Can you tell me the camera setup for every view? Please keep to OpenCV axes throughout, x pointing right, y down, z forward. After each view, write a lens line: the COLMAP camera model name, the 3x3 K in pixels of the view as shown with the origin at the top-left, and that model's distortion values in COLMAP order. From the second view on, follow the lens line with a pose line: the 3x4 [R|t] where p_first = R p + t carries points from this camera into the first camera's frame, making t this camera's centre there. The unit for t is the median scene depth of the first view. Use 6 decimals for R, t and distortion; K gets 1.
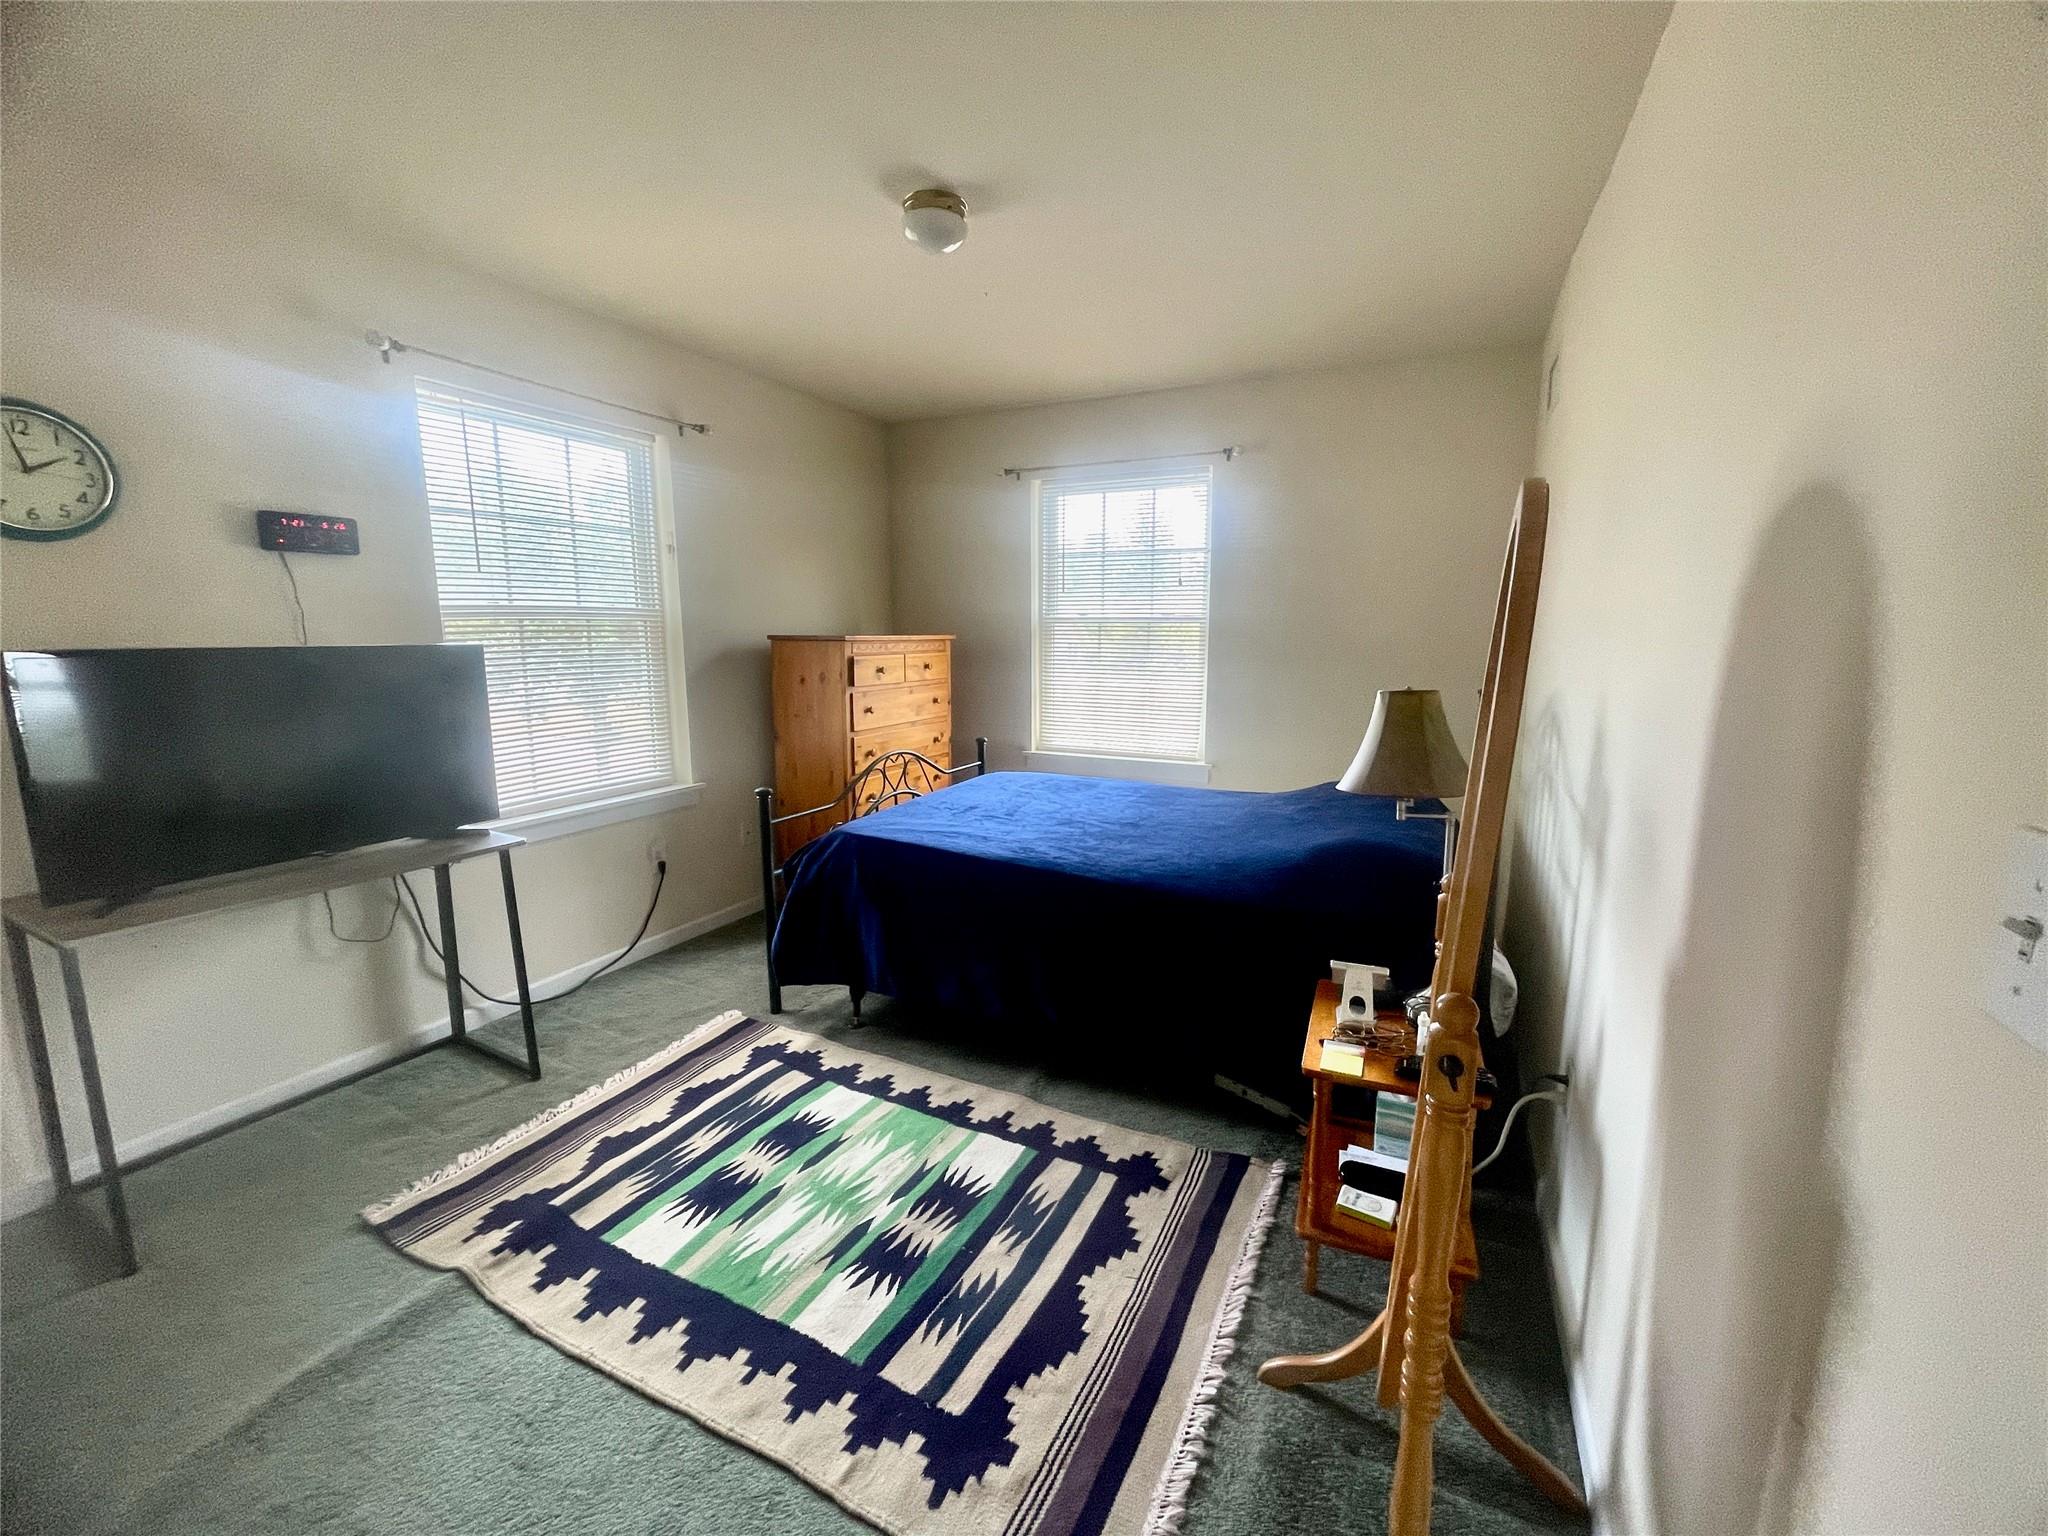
lens RADIAL K [[871.6, 0, 1024.0], [0, 871.6, 768.0], [0, 0, 1]] dist [-0.000666, -0.000117]
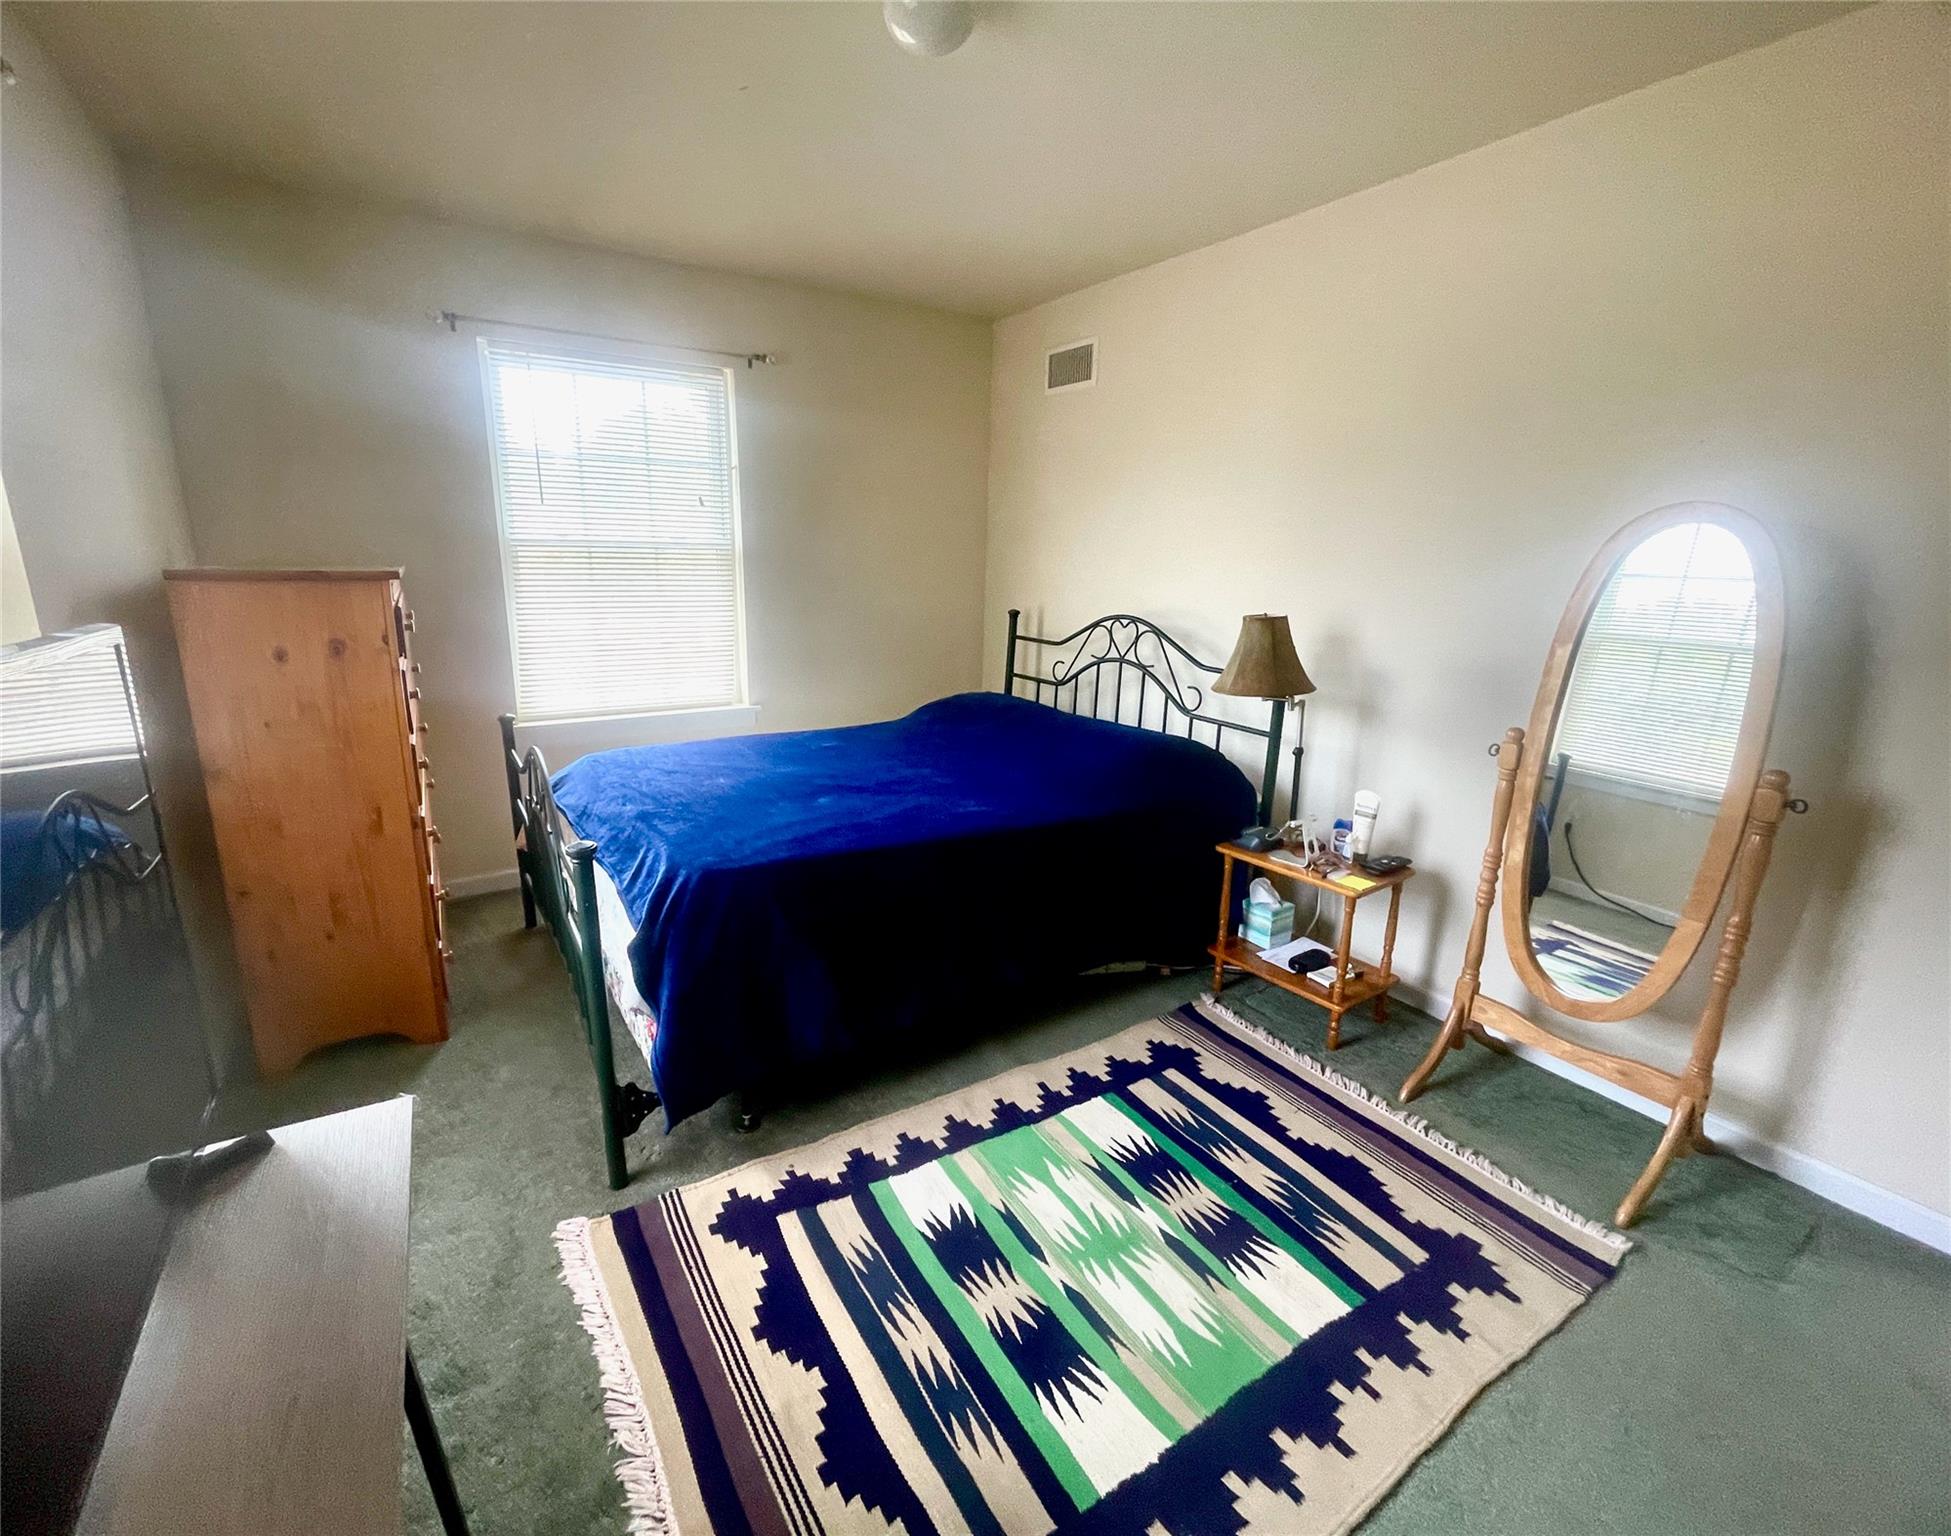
lens RADIAL K [[852.0, 0, 975.5], [0, 852.0, 768.0], [0, 0, 1]] dist [-0.005658, -0.000076]
pose [[0.503442, -0.201724, 0.840151, -0.842959], [0.126843, 0.979084, 0.159075, -0.104649], [-0.854668, 0.026483, 0.518499, 0.642703]]
